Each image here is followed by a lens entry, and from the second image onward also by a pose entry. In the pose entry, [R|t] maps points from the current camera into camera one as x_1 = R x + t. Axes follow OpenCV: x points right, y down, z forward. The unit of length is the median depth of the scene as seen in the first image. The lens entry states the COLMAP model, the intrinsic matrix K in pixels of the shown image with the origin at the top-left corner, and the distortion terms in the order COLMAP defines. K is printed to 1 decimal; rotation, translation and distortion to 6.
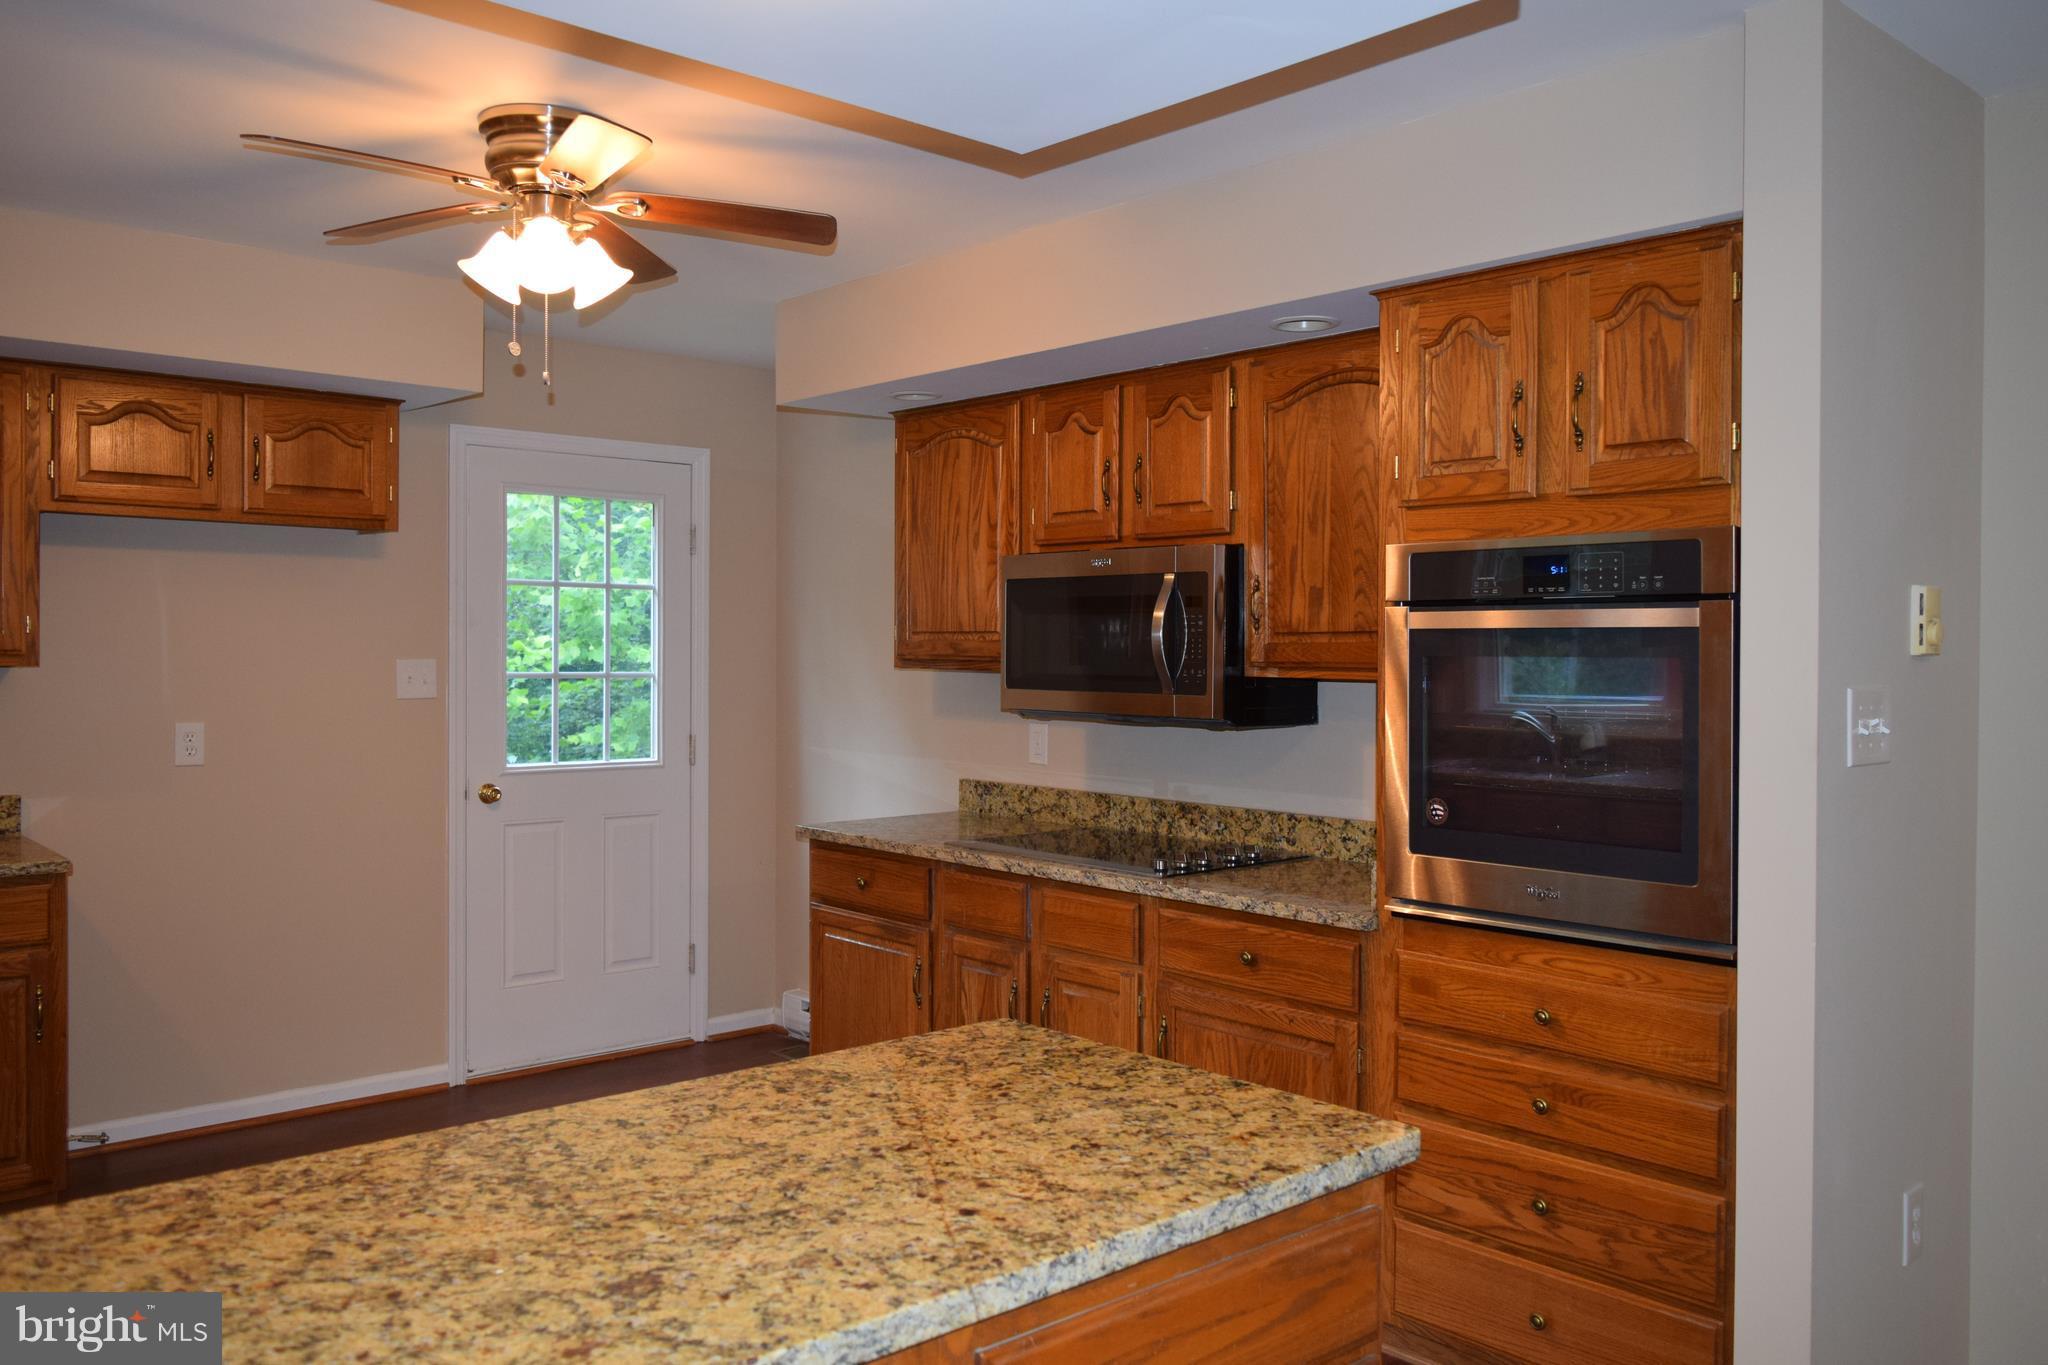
lens RADIAL K [[1575.3, 0, 1027.5], [0, 1575.3, 674.0], [0, 0, 1]] dist [-0.026419, 0.015661]
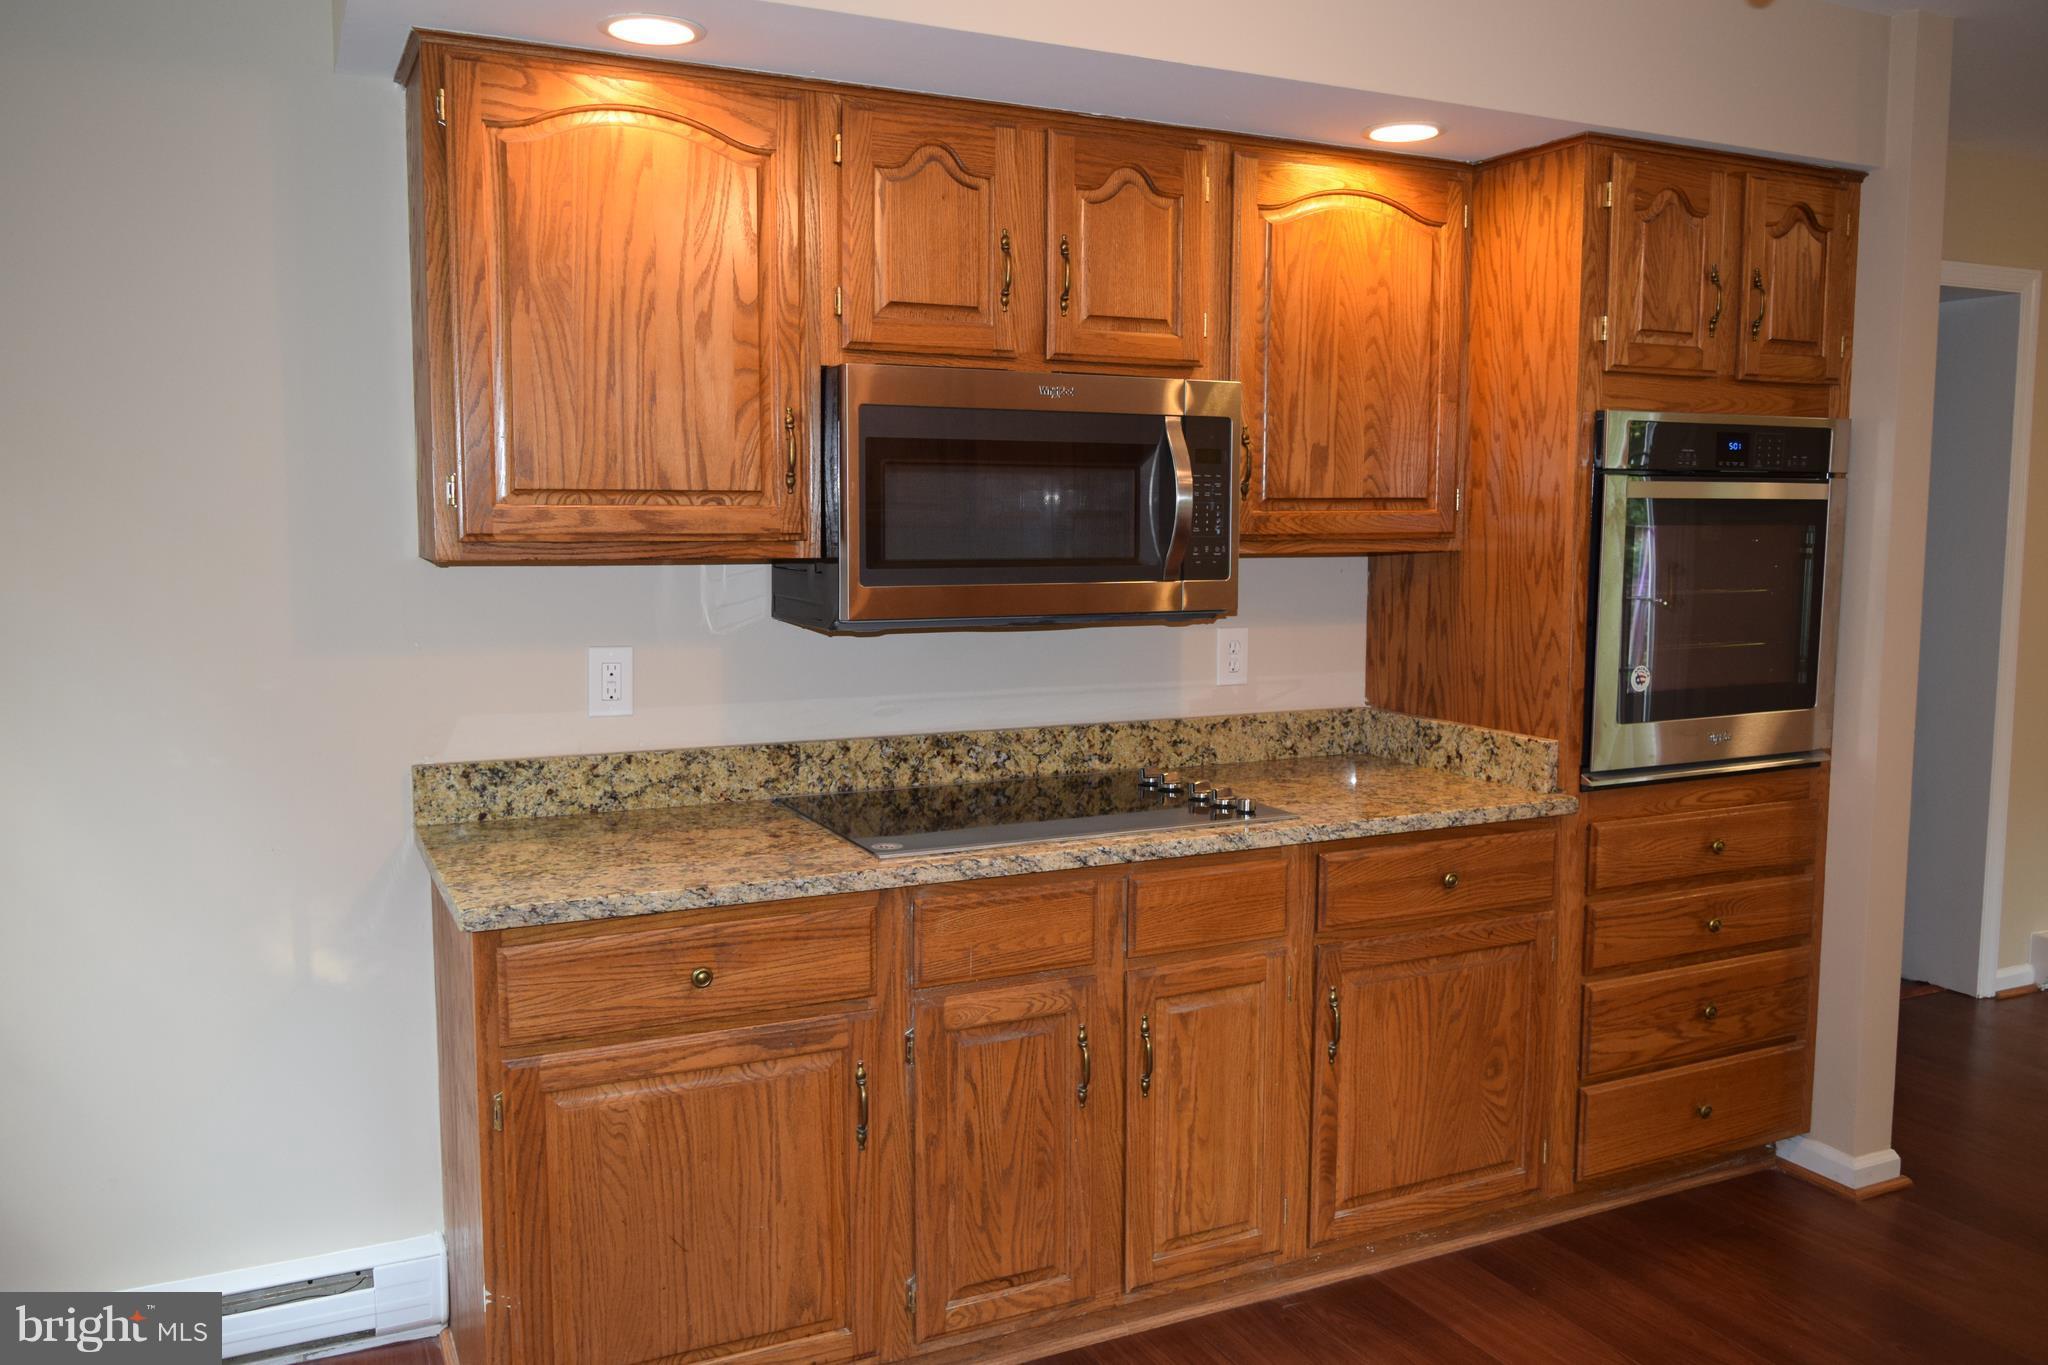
lens RADIAL K [[1575.3, 0, 1027.8], [0, 1575.3, 671.6], [0, 0, 1]] dist [-0.026419, 0.015661]
pose [[0.277773, -0.101478, 0.955272, -0.631109], [0.016401, 0.994761, 0.100904, -0.020240], [-0.960507, -0.012361, 0.277983, 0.844957]]
